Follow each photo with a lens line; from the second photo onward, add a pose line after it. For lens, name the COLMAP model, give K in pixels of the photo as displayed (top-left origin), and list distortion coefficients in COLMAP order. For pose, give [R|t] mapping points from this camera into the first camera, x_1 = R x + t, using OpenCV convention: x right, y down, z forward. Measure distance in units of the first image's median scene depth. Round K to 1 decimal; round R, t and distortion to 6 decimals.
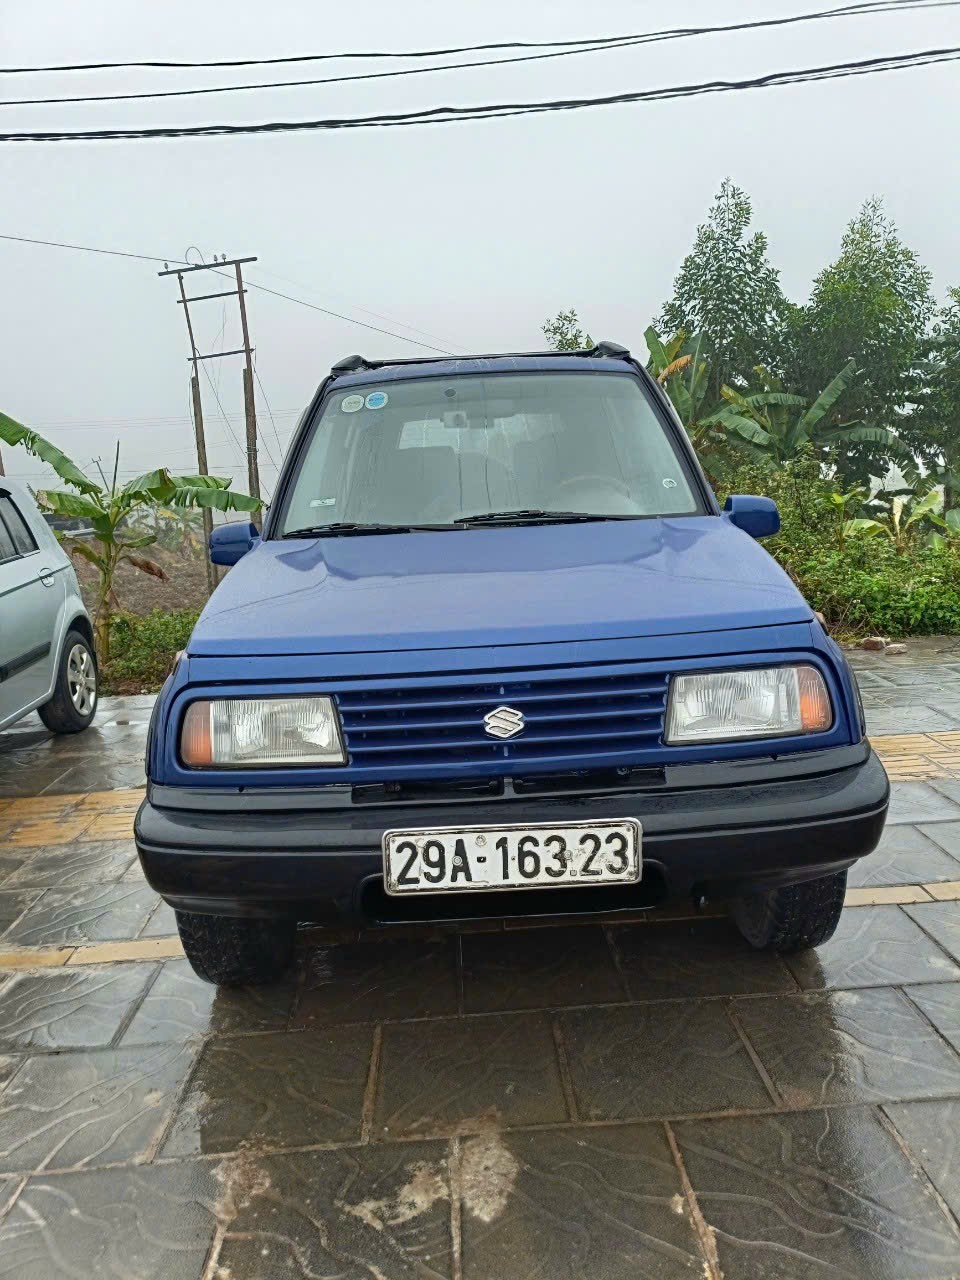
lens RADIAL K [[978.2, 0, 484.4], [0, 978.2, 636.6], [0, 0, 1]] dist [0.038209, -0.014726]
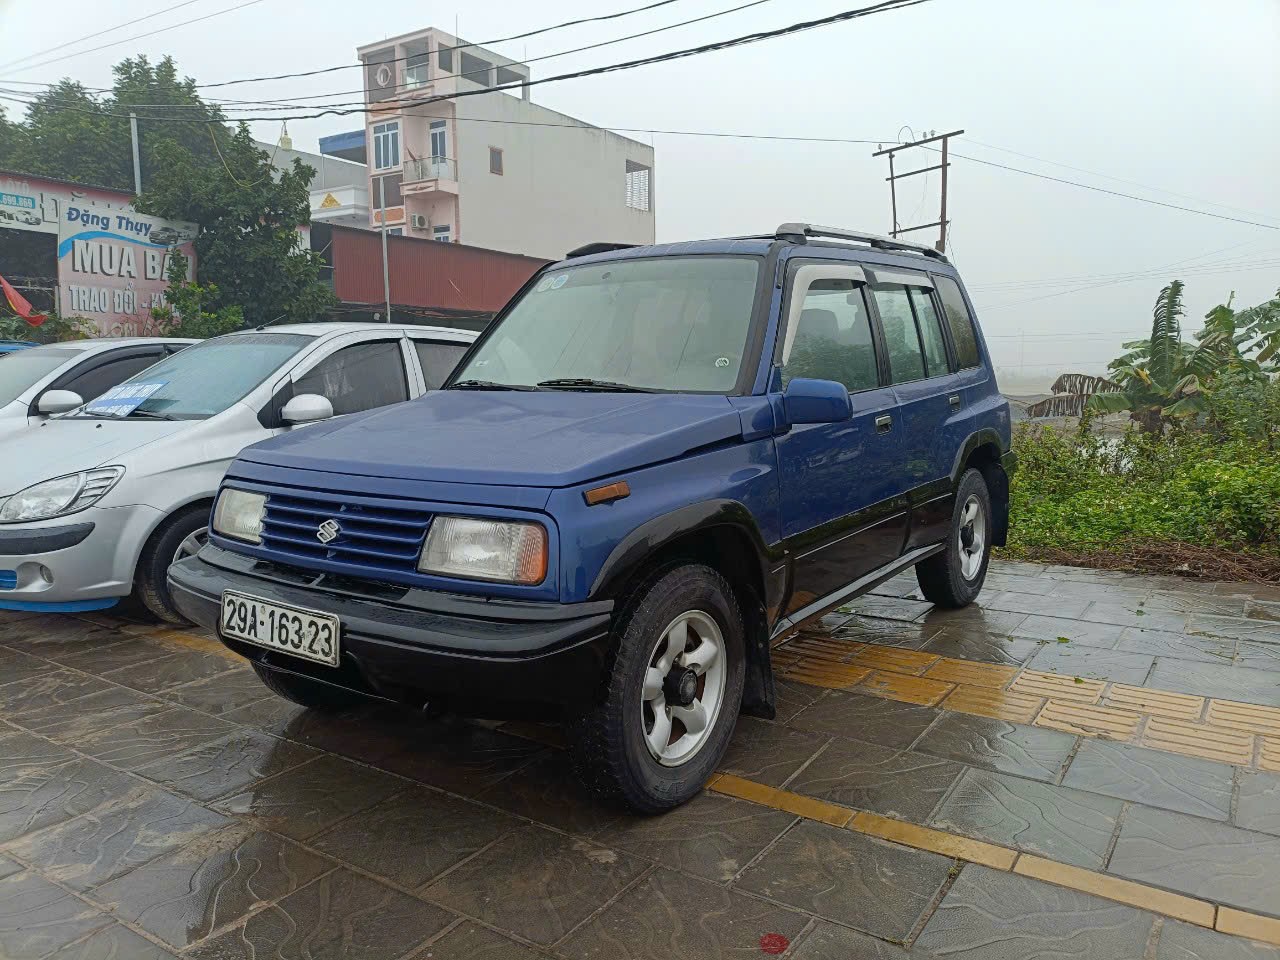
lens RADIAL K [[978.2, 0, 649.8], [0, 978.2, 477.3], [0, 0, 1]] dist [0.038209, -0.014726]
pose [[0.800959, 0.118867, -0.586801, 1.167921], [-0.134891, 0.990722, 0.016568, -0.065479], [0.583326, 0.065884, 0.809561, 0.191373]]
